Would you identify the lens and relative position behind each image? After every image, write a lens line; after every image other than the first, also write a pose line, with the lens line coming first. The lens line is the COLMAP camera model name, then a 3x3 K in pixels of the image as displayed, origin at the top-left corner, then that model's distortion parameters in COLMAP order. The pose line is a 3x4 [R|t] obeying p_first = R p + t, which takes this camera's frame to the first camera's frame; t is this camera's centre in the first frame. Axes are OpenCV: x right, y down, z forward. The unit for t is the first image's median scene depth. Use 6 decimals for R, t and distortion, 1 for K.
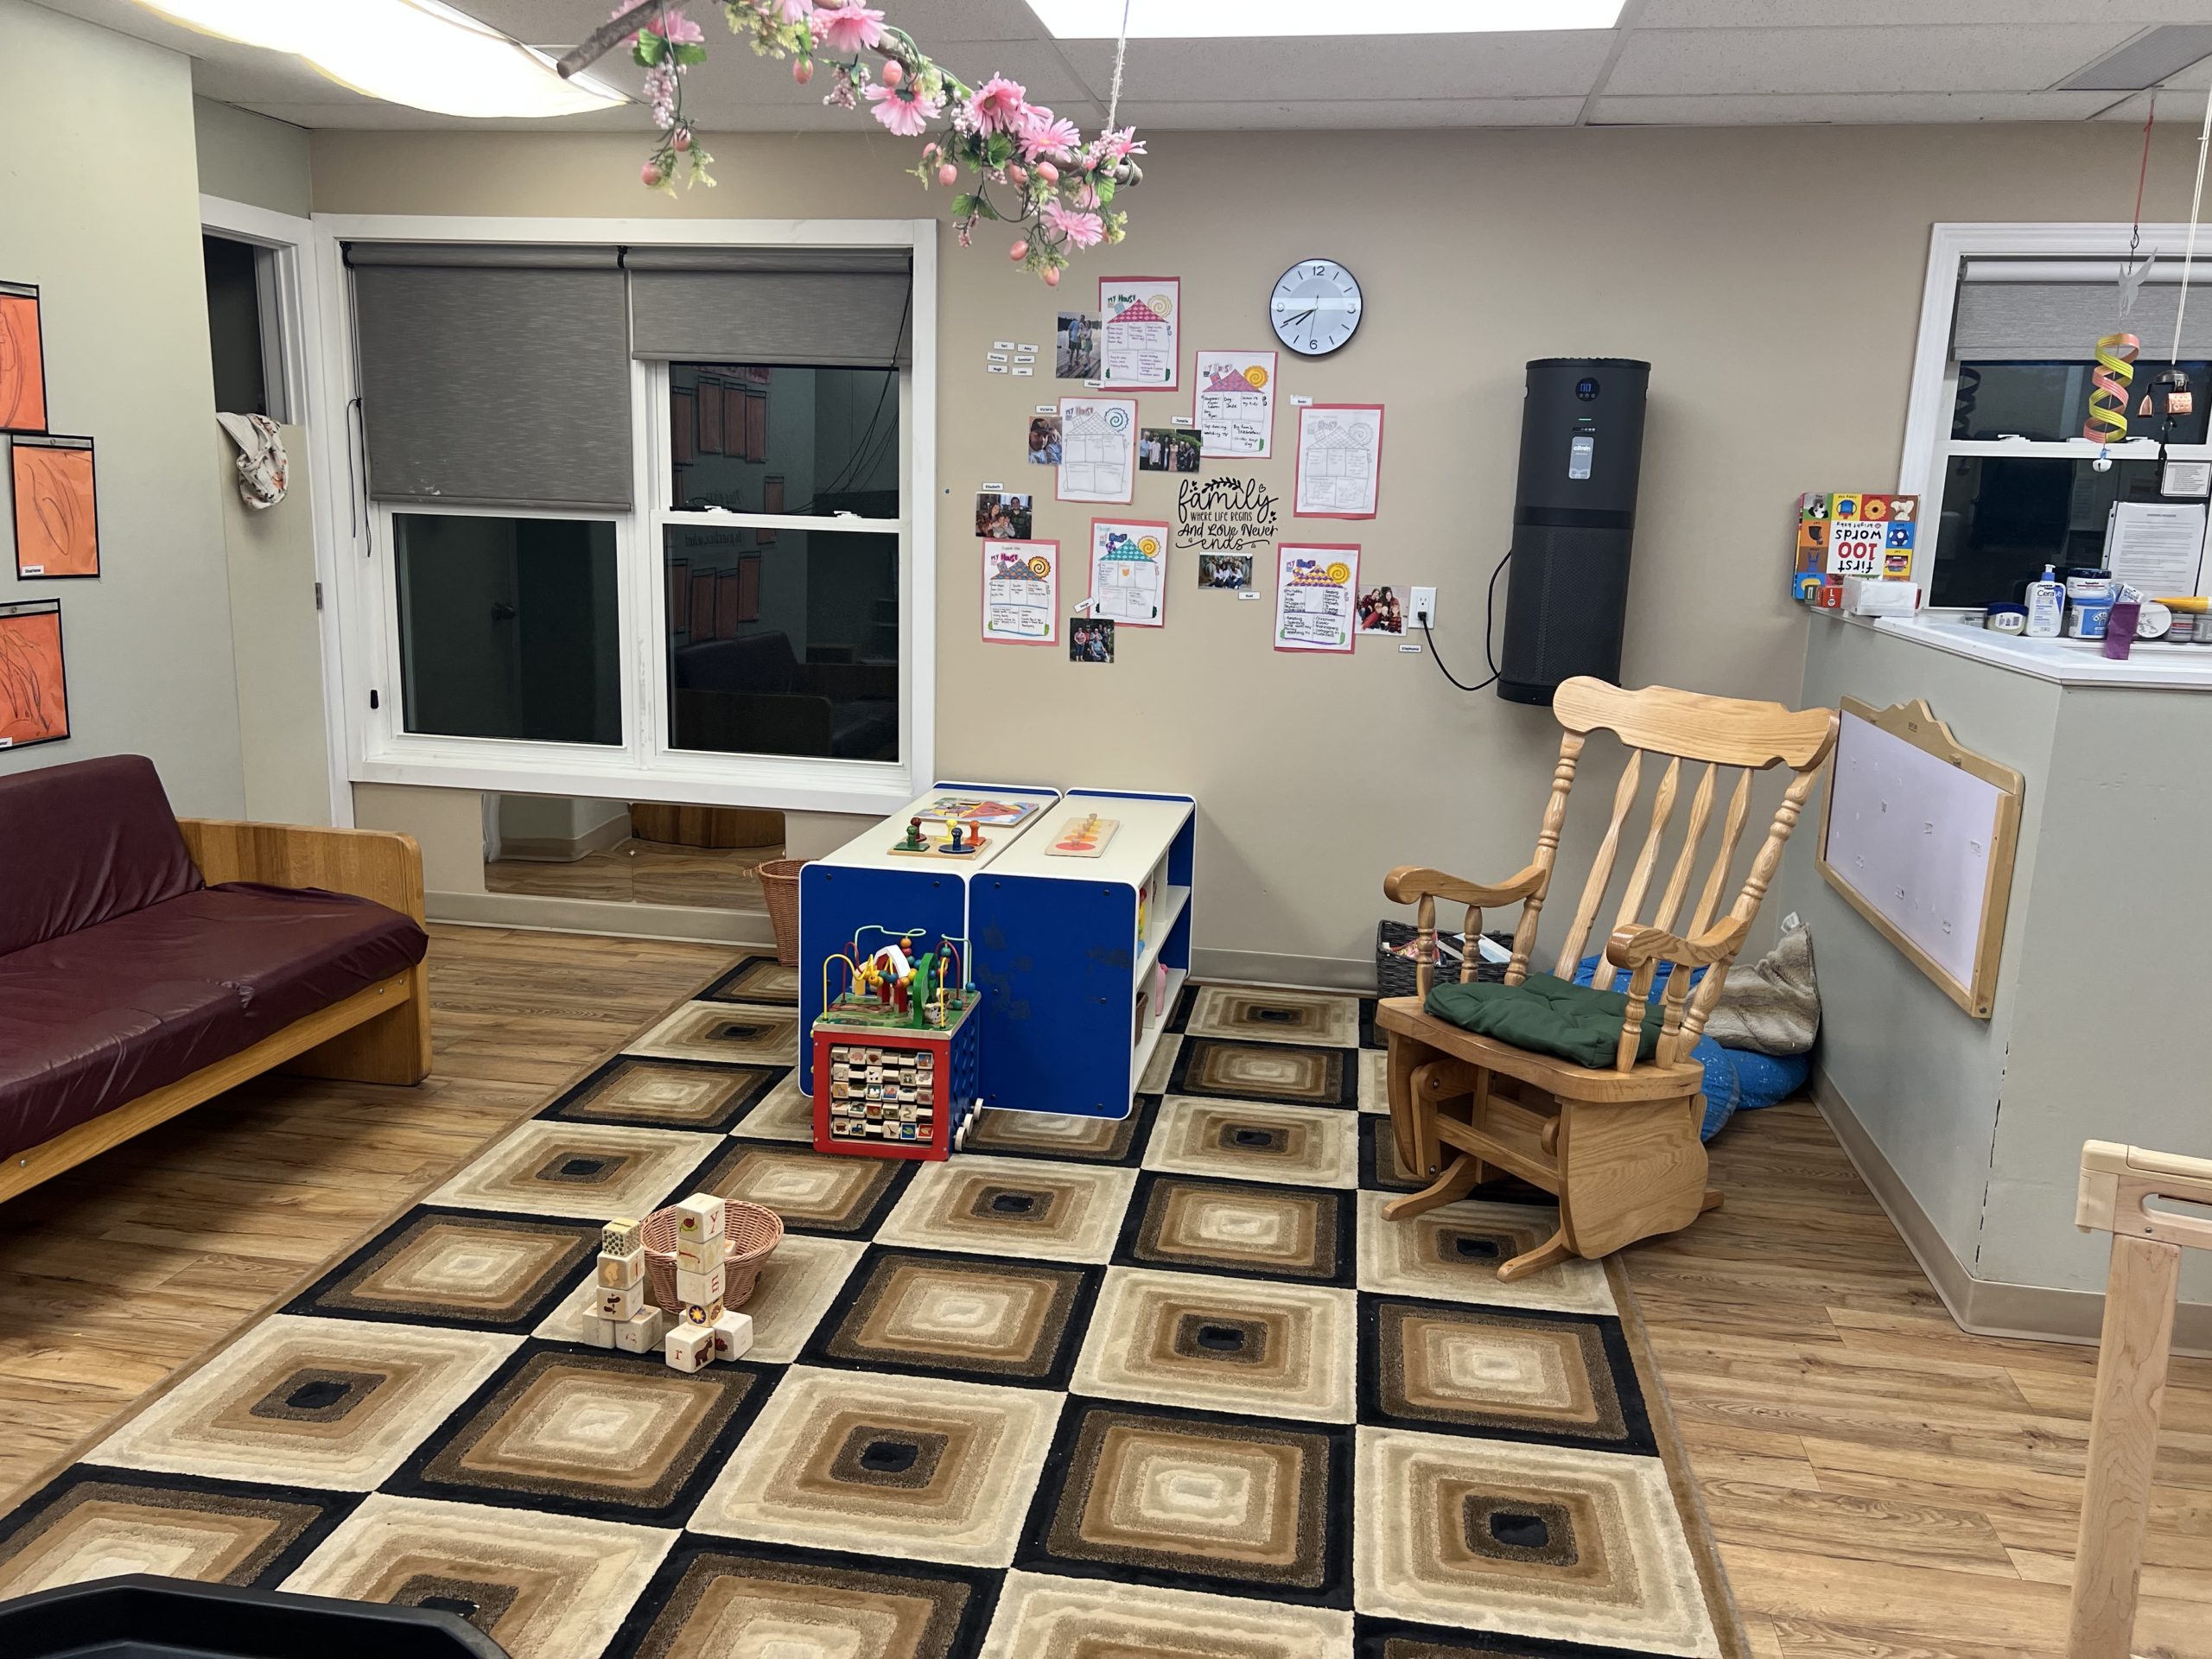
lens RADIAL K [[1608.5, 0, 1106.0], [0, 1608.5, 829.5], [0, 0, 1]] dist [0.001808, -0.001018]
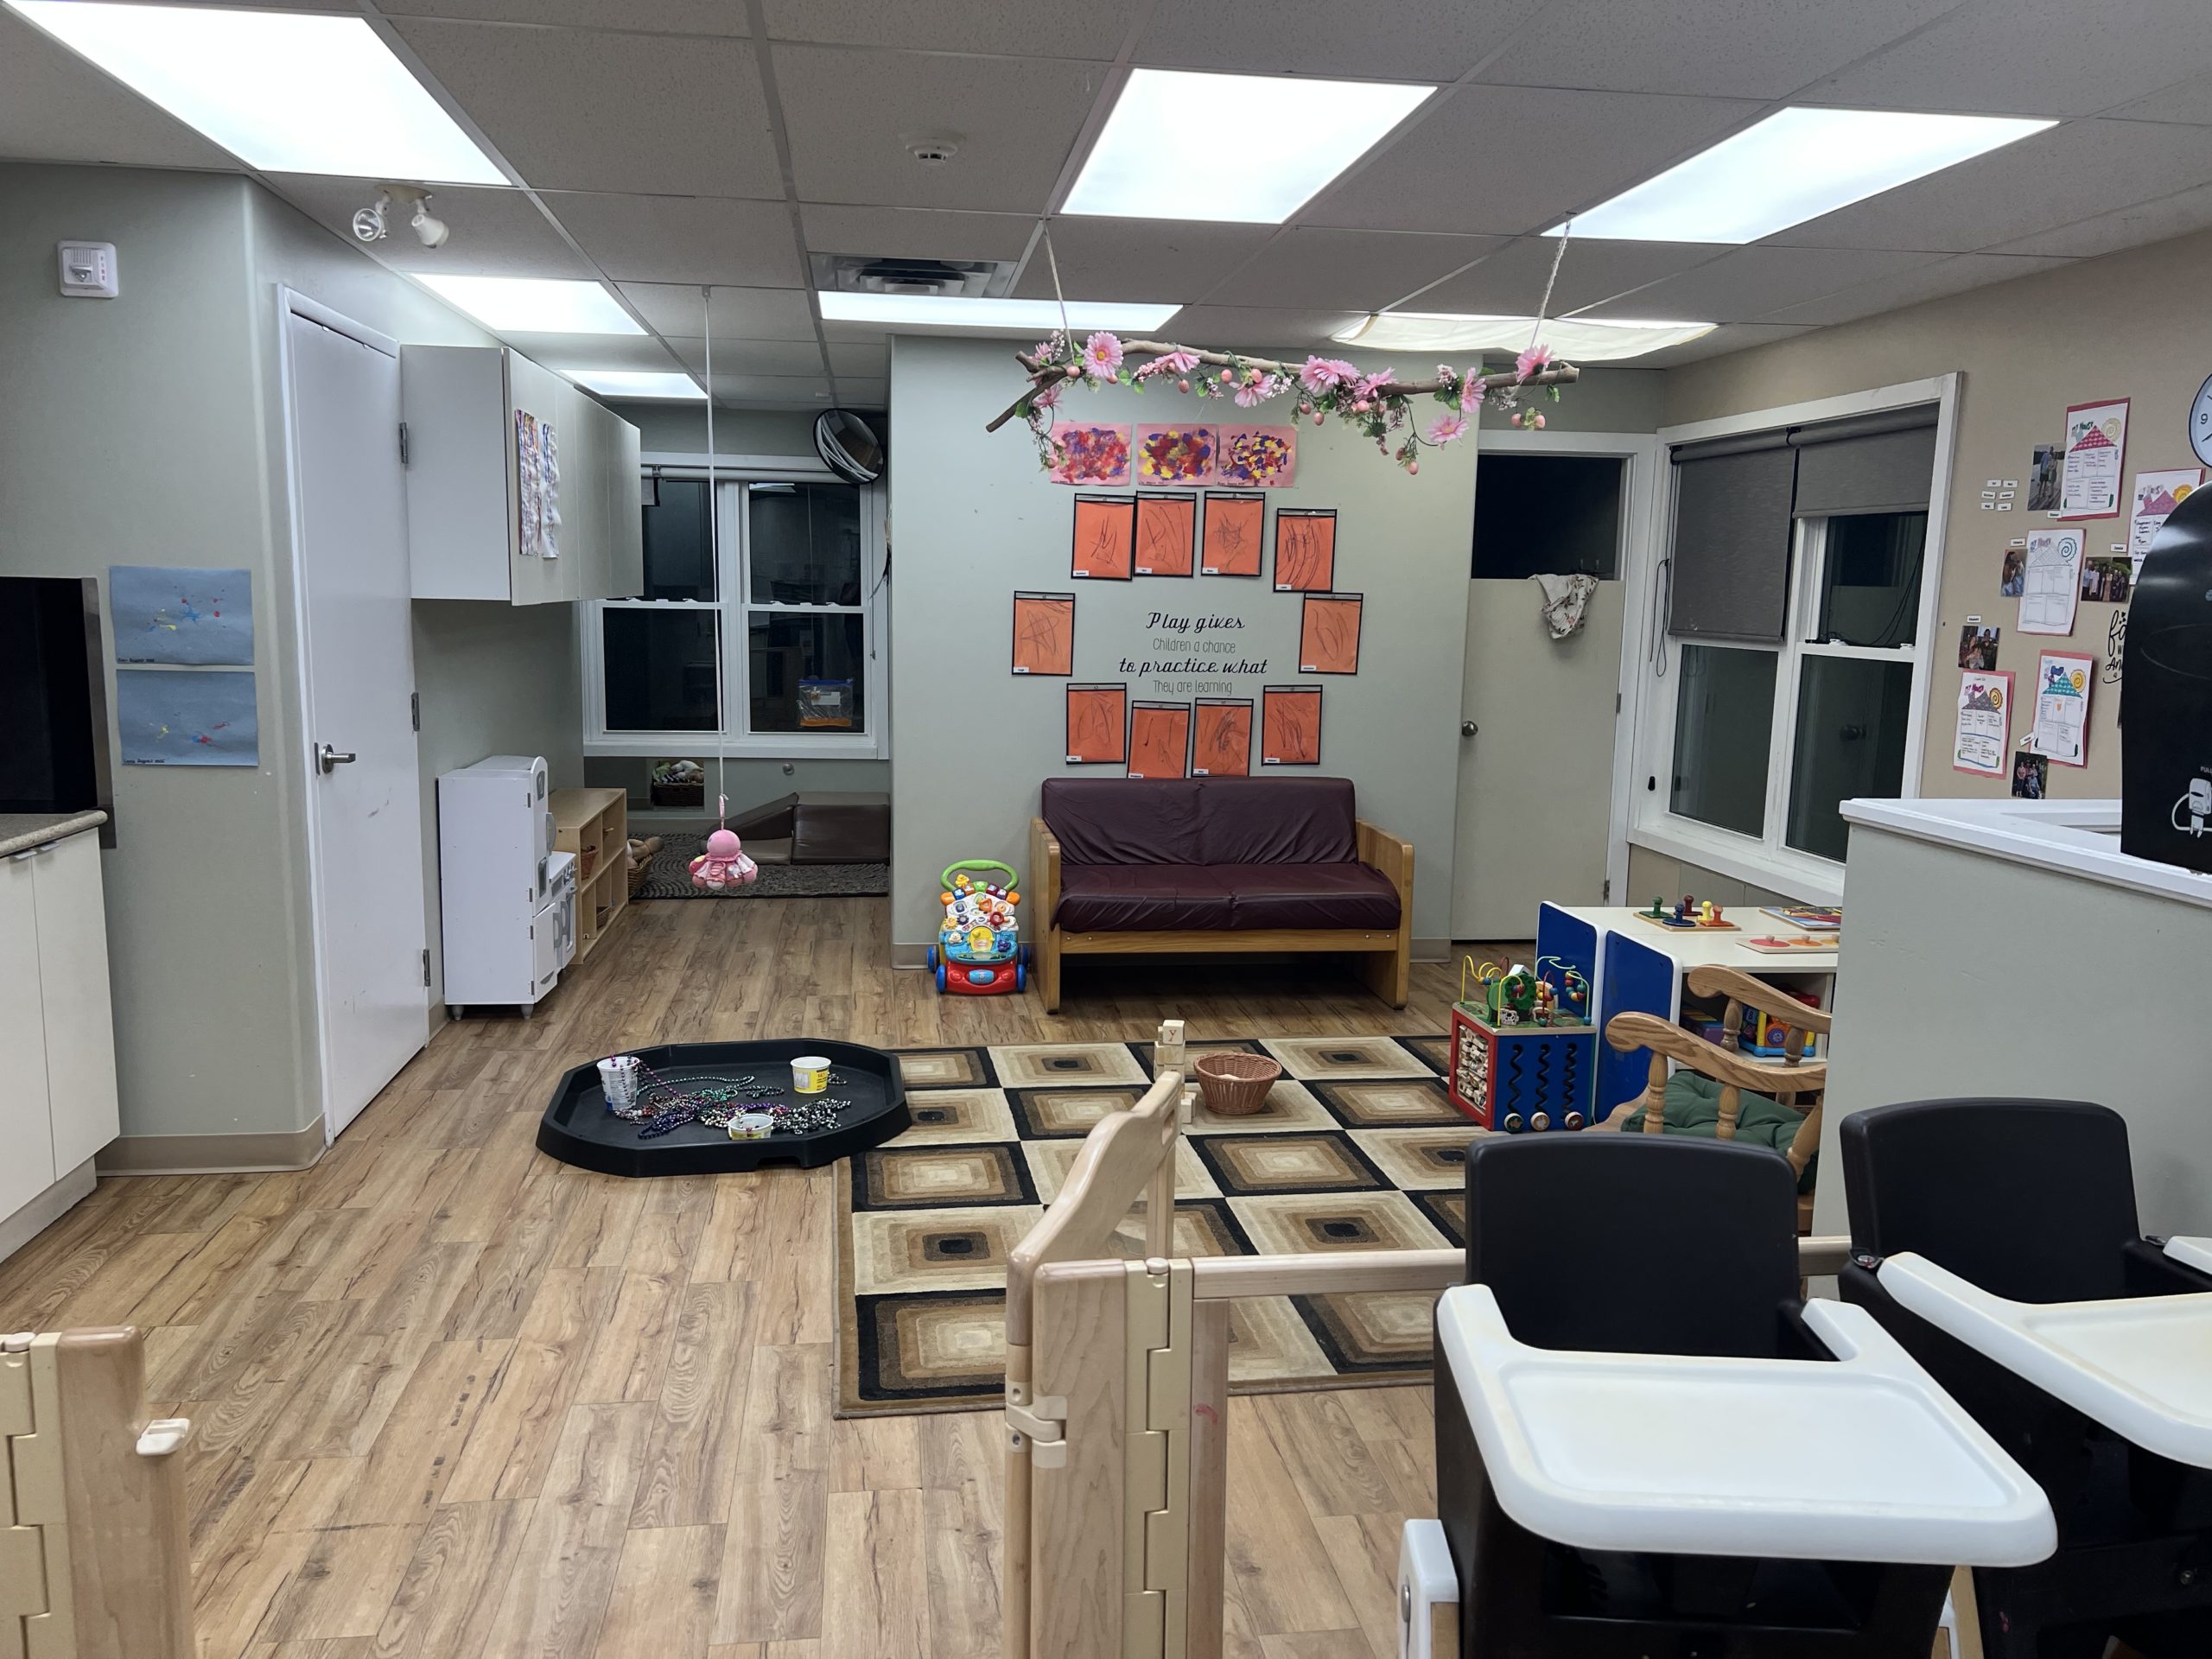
lens RADIAL K [[1662.0, 0, 1106.0], [0, 1662.0, 829.5], [0, 0, 1]] dist [0.003409, -0.100208]
pose [[0.288611, 0.108895, -0.951234, 0.784696], [-0.201548, 0.978159, 0.050826, -0.025628], [0.935992, 0.177051, 0.304255, 0.194505]]
